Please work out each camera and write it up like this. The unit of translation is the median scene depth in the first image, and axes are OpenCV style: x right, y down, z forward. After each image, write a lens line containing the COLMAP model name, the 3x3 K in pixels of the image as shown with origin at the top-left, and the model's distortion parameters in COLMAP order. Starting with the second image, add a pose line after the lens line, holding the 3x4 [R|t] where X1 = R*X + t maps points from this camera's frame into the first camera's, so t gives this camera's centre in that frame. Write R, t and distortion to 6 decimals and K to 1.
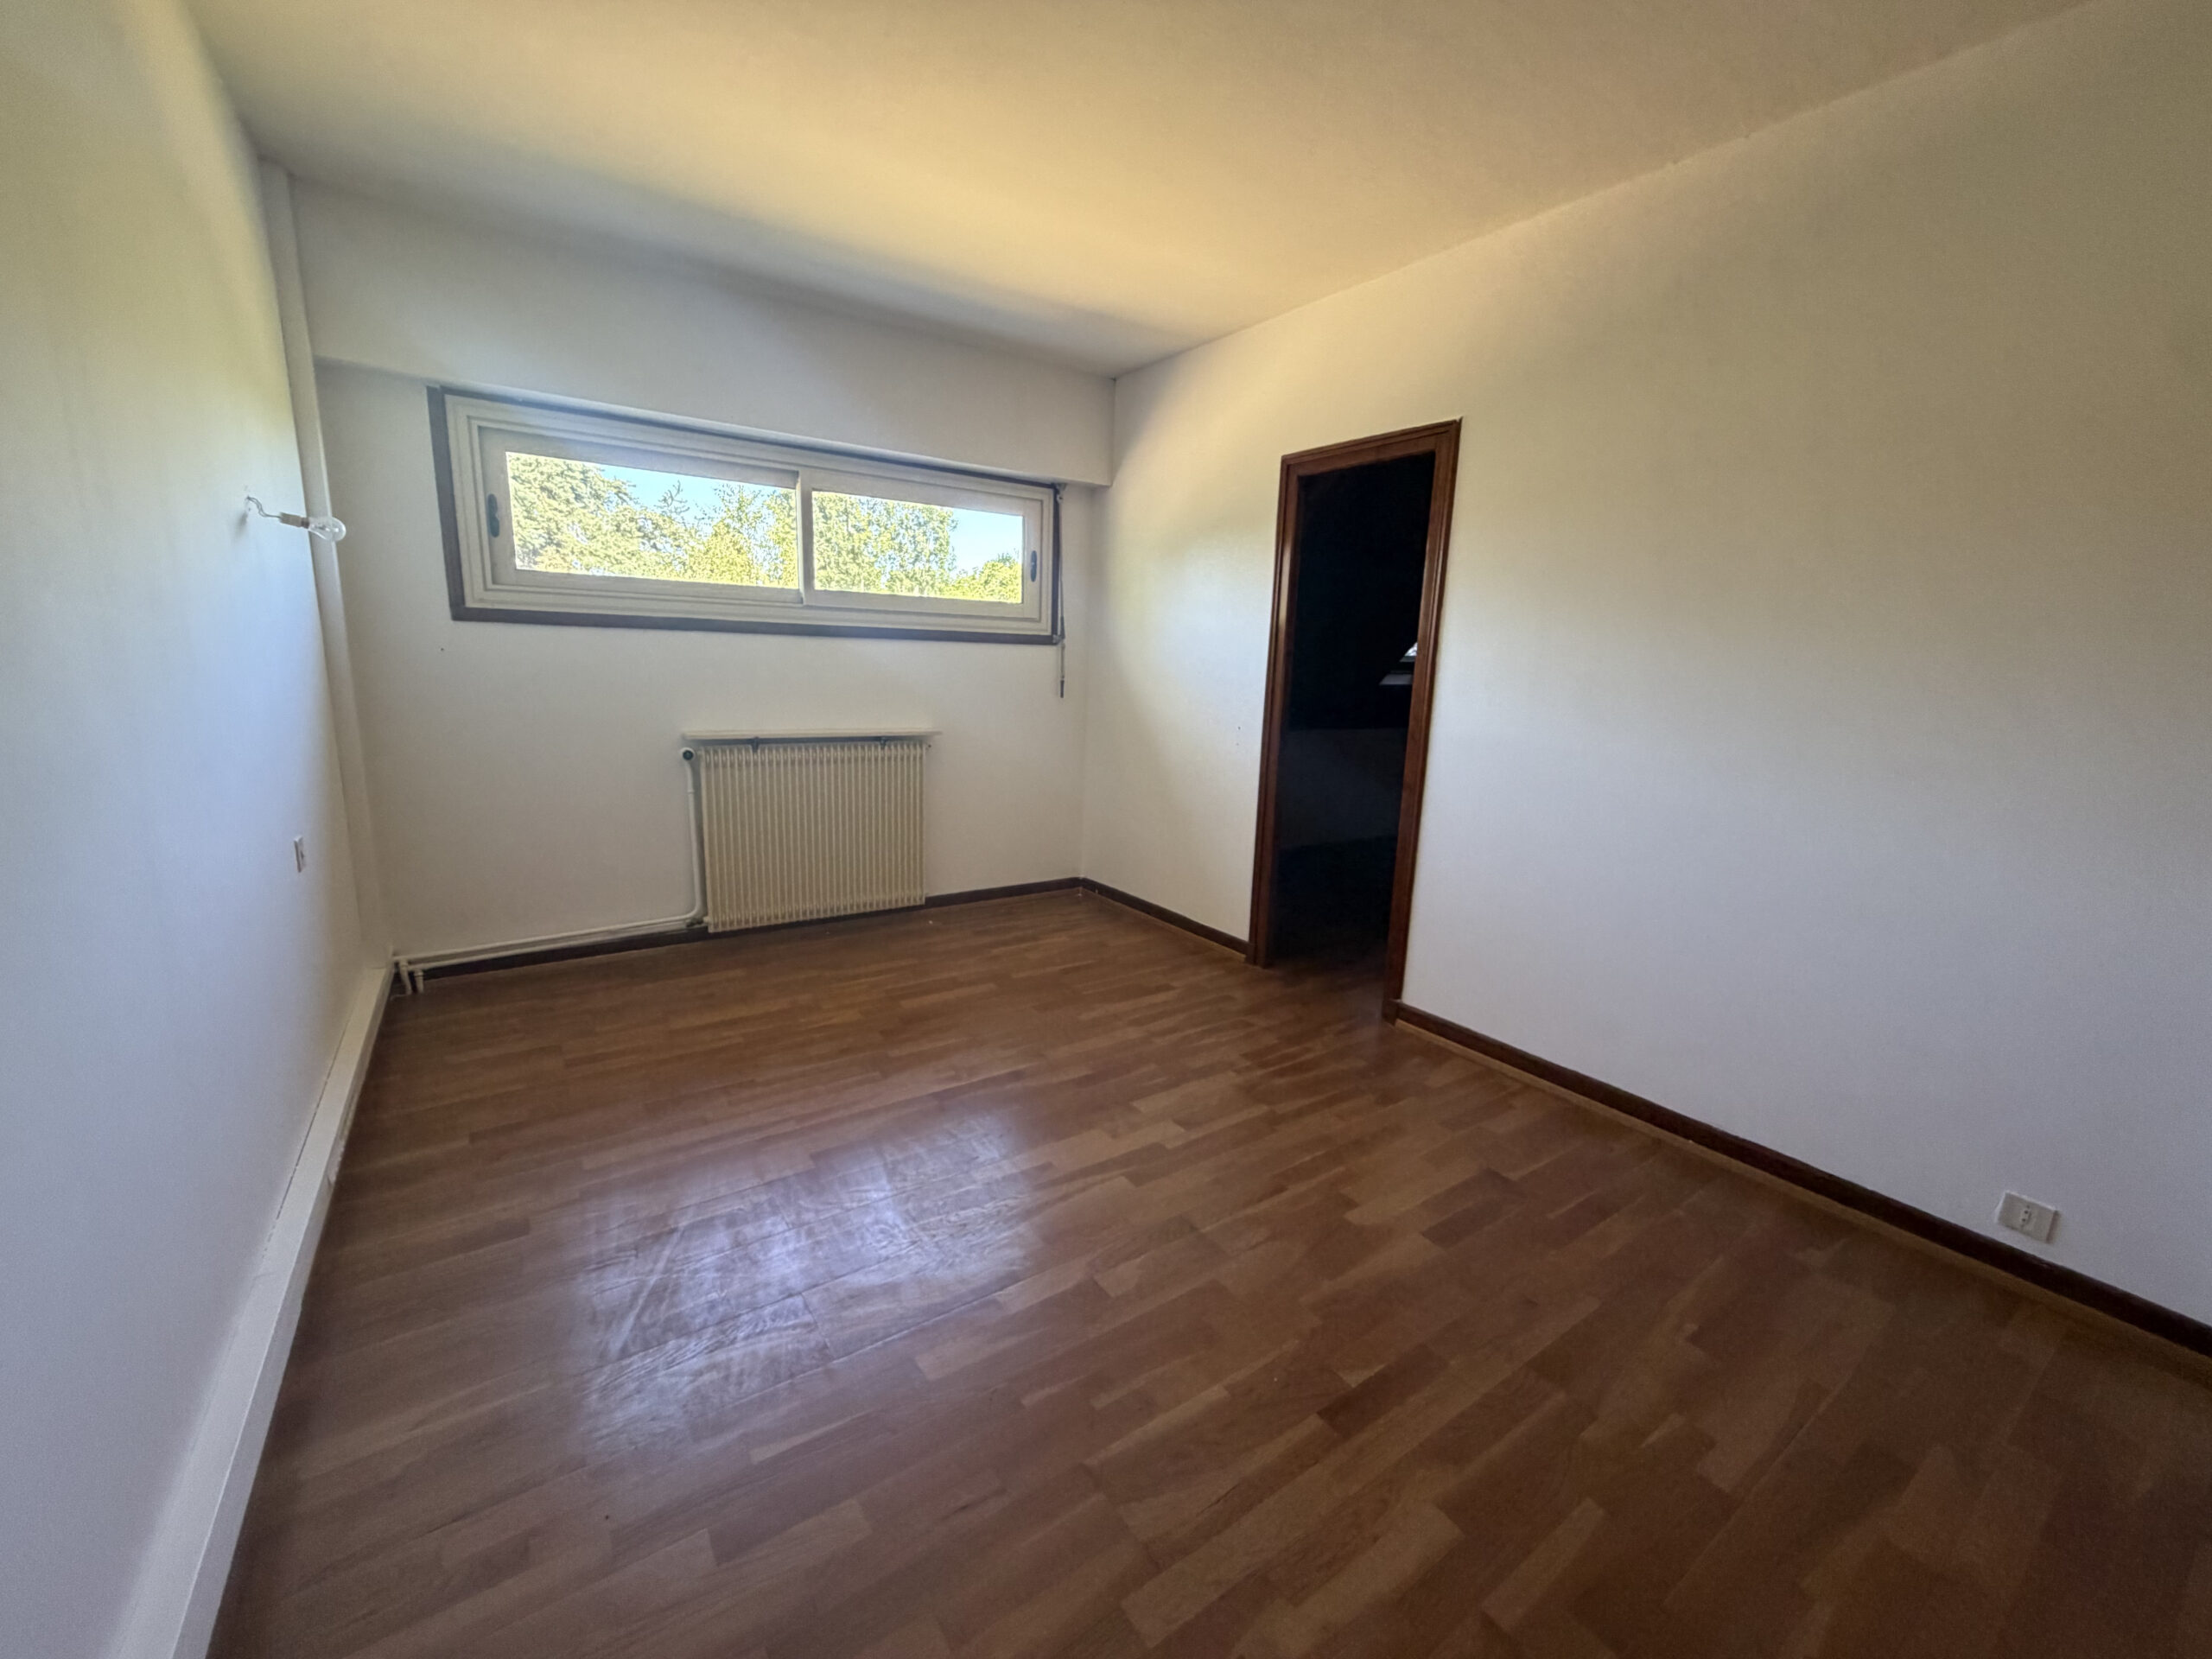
lens RADIAL K [[881.8, 0, 1091.5], [0, 881.8, 823.6], [0, 0, 1]] dist [0.001313, 0.000147]
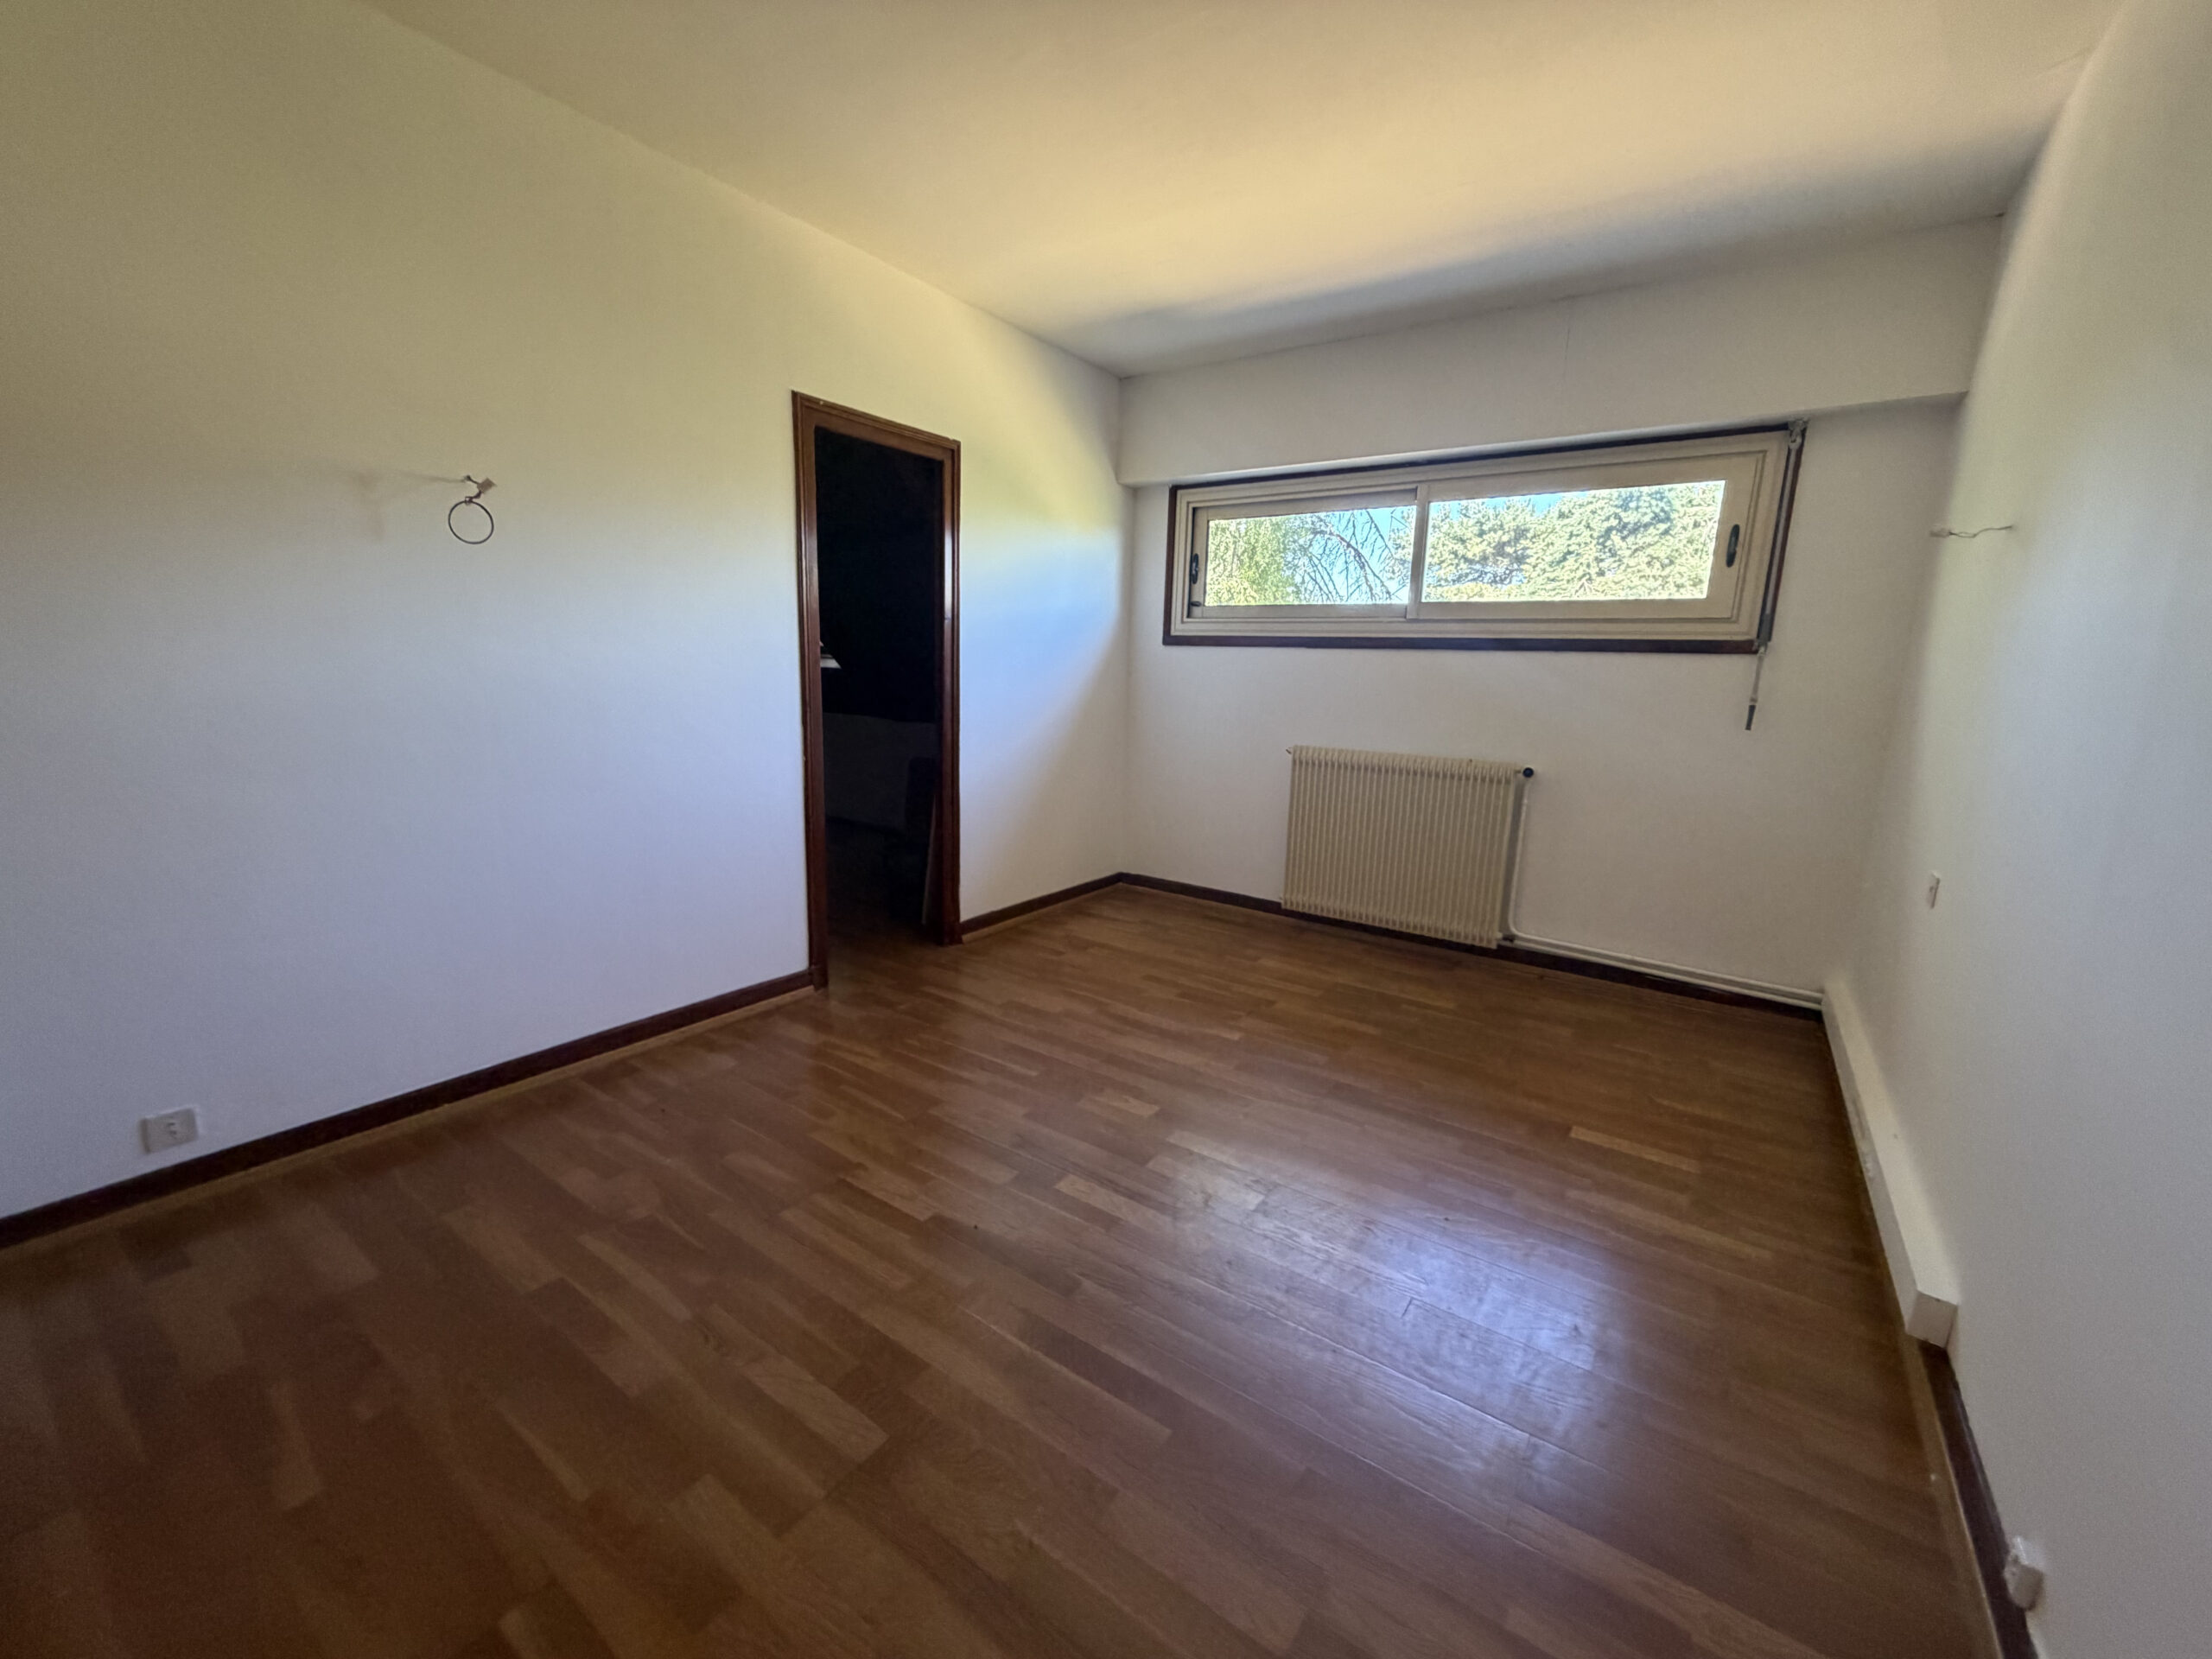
lens RADIAL K [[881.8, 0, 1089.5], [0, 881.8, 833.5], [0, 0, 1]] dist [0.001313, 0.000147]
pose [[0.348911, 0.163636, -0.922759, 0.535913], [-0.187917, 0.976856, 0.102174, -0.042639], [0.918122, 0.137752, 0.371586, 0.328031]]
